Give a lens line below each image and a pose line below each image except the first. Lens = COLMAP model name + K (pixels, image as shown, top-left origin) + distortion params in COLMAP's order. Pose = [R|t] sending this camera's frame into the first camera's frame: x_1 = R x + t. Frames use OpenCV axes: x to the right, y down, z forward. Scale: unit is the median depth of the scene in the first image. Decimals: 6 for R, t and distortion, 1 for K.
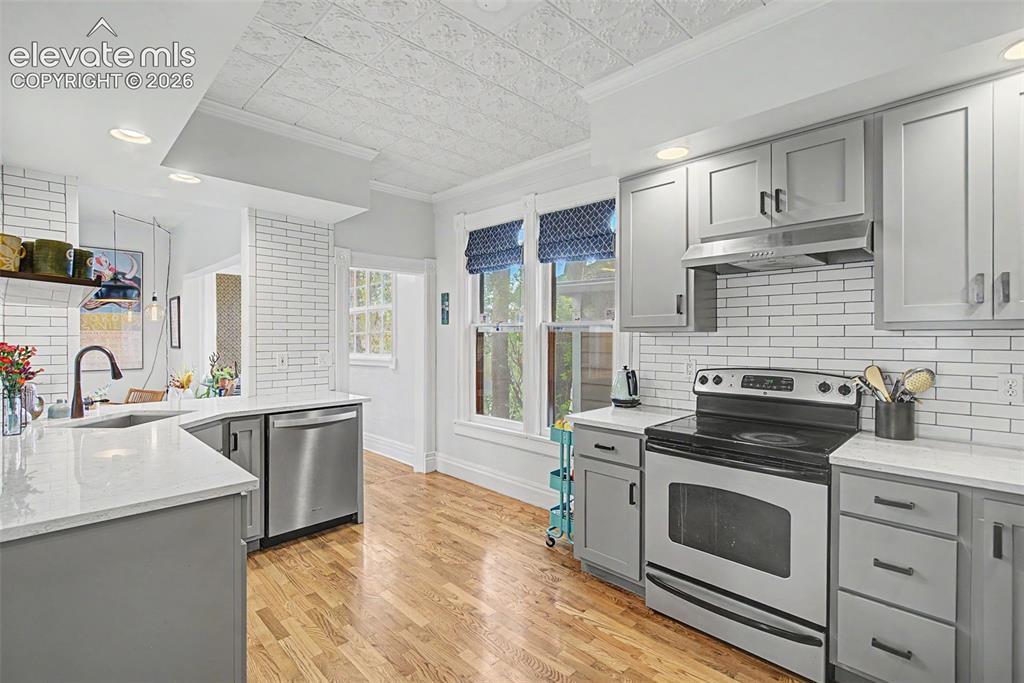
lens RADIAL K [[469.6, 0, 506.7], [0, 469.6, 341.5], [0, 0, 1]] dist [-0.002772, 0.001136]
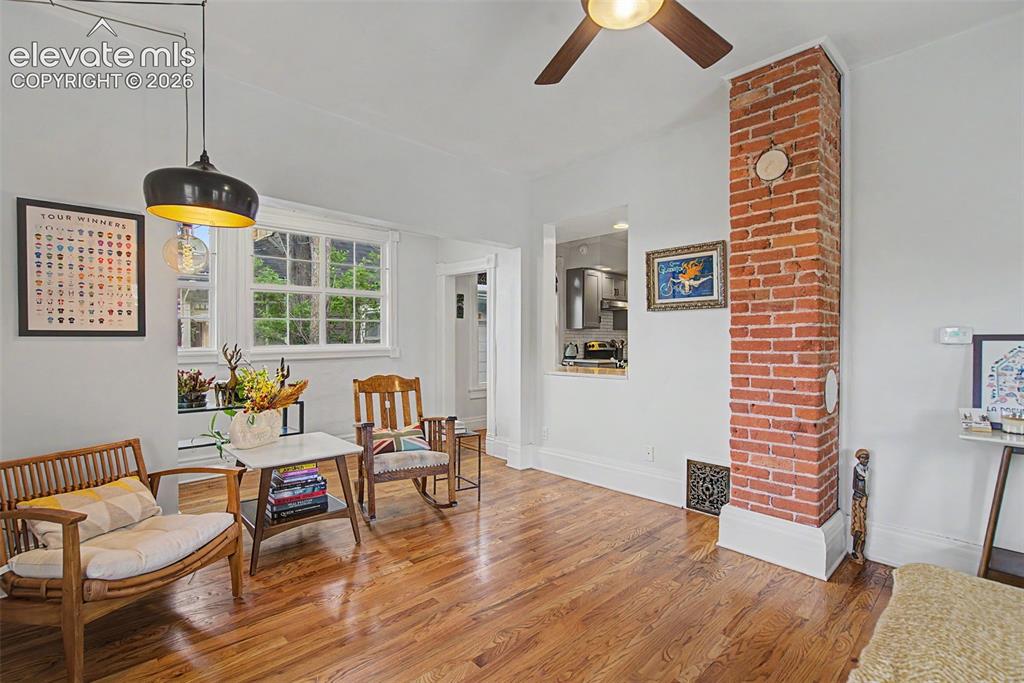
lens RADIAL K [[469.6, 0, 506.7], [0, 469.6, 341.5], [0, 0, 1]] dist [-0.002772, 0.001136]
pose [[0.027850, -0.001922, 0.999610, -2.586691], [0.006776, 0.999976, 0.001734, 0.048803], [-0.999589, 0.006725, 0.027862, 1.504414]]
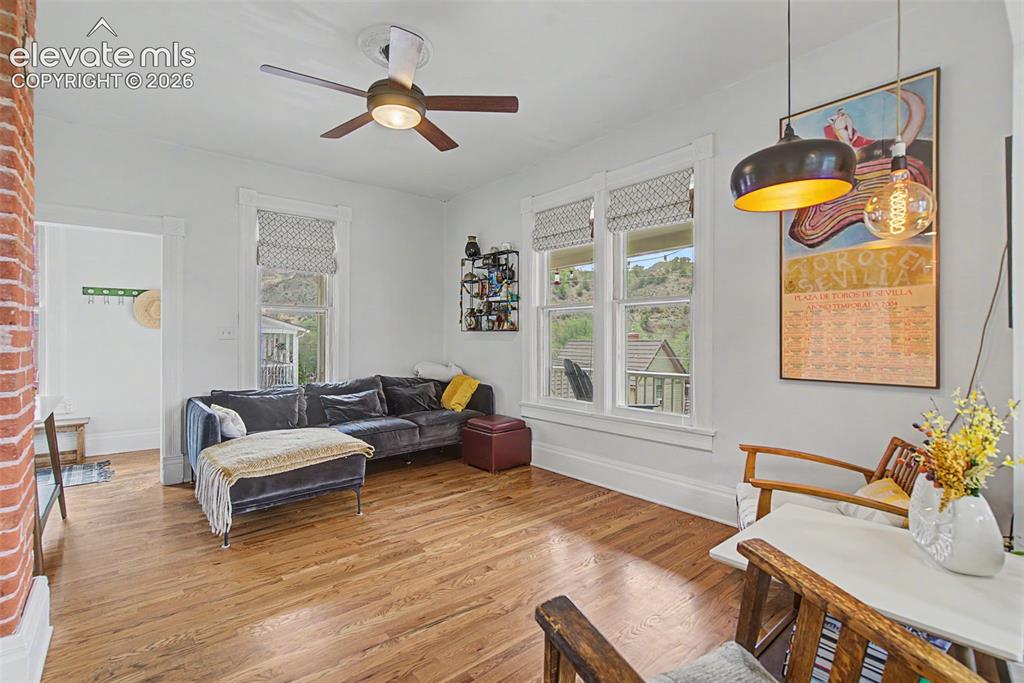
lens RADIAL K [[474.2, 0, 506.4], [0, 474.2, 339.1], [0, 0, 1]] dist [-0.000576, 0.000287]
pose [[-0.093526, 0.000557, -0.995617, -0.912451], [-0.011342, 0.999934, 0.001625, 0.055747], [0.995552, 0.011445, -0.093514, 1.692403]]
